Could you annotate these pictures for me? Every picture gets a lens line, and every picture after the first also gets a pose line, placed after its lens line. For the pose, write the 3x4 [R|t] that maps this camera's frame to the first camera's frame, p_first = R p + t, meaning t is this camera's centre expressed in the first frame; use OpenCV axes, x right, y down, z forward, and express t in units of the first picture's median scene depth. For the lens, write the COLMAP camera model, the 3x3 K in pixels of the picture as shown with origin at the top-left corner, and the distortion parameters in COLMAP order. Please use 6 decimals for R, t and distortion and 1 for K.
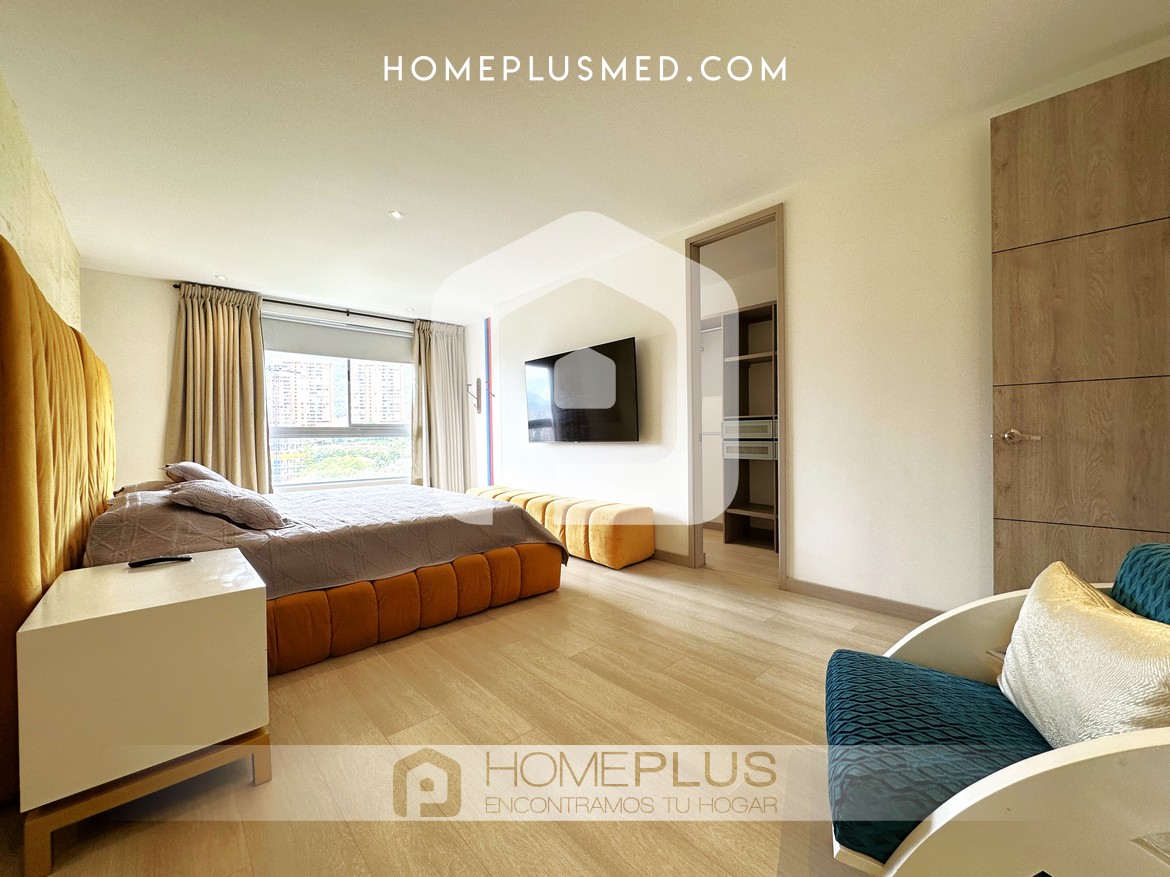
lens RADIAL K [[466.8, 0, 587.4], [0, 466.8, 438.8], [0, 0, 1]] dist [-0.008508, 0.000670]
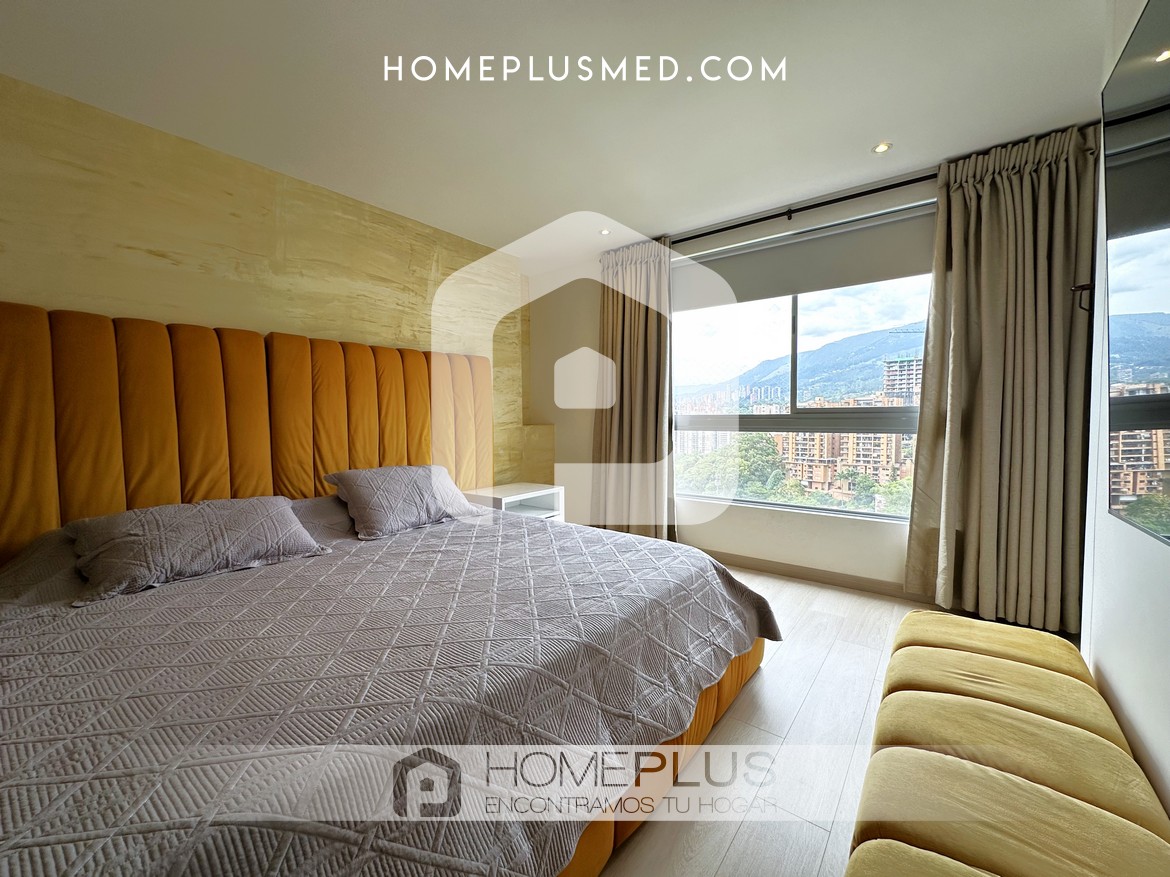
lens RADIAL K [[466.8, 0, 584.7], [0, 466.8, 440.4], [0, 0, 1]] dist [-0.008508, 0.000670]
pose [[0.168488, 0.060150, -0.983867, 0.022277], [-0.002202, 0.998157, 0.060646, -0.032193], [0.985701, -0.008052, 0.168310, 0.762648]]
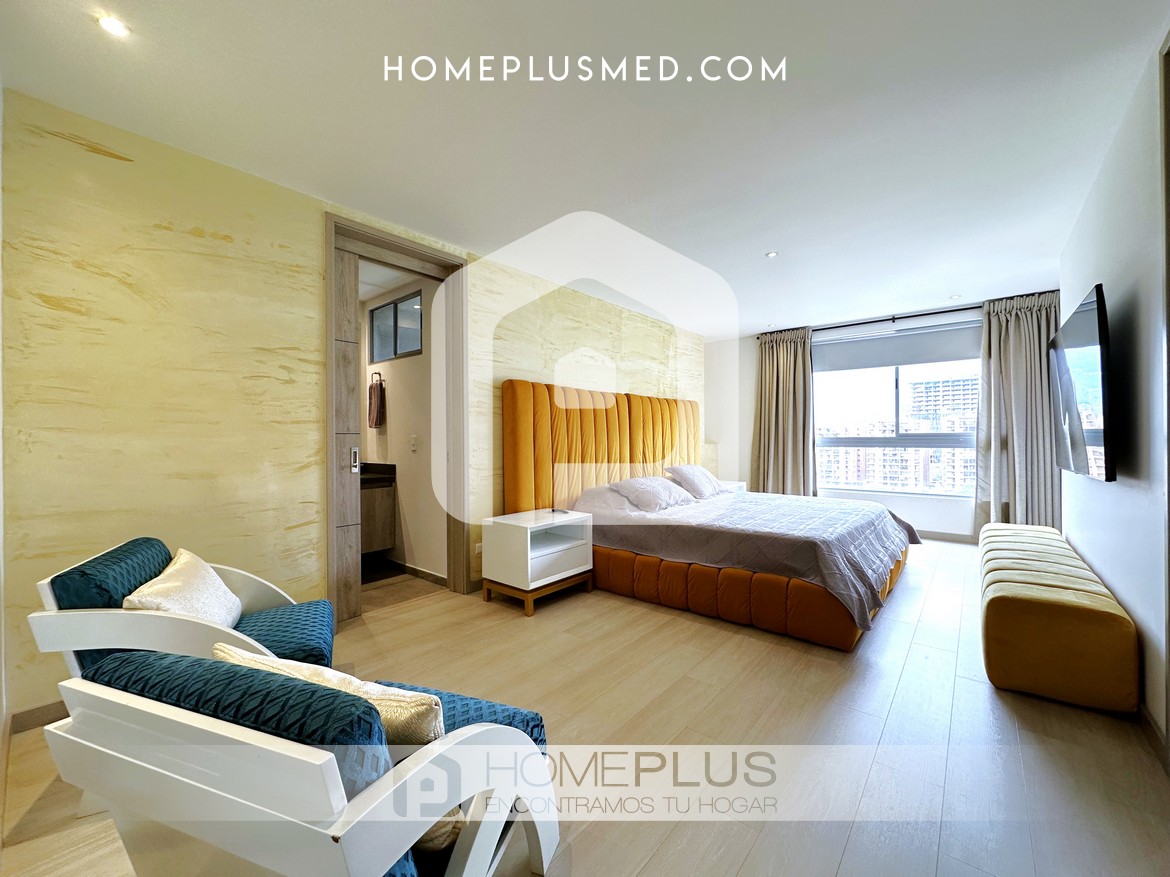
lens RADIAL K [[466.8, 0, 582.9], [0, 466.8, 435.9], [0, 0, 1]] dist [-0.008508, 0.000670]
pose [[0.127334, 0.006951, -0.991836, 0.425499], [-0.005017, 0.999967, 0.006364, -0.035490], [0.991847, 0.004166, 0.127365, 0.274733]]
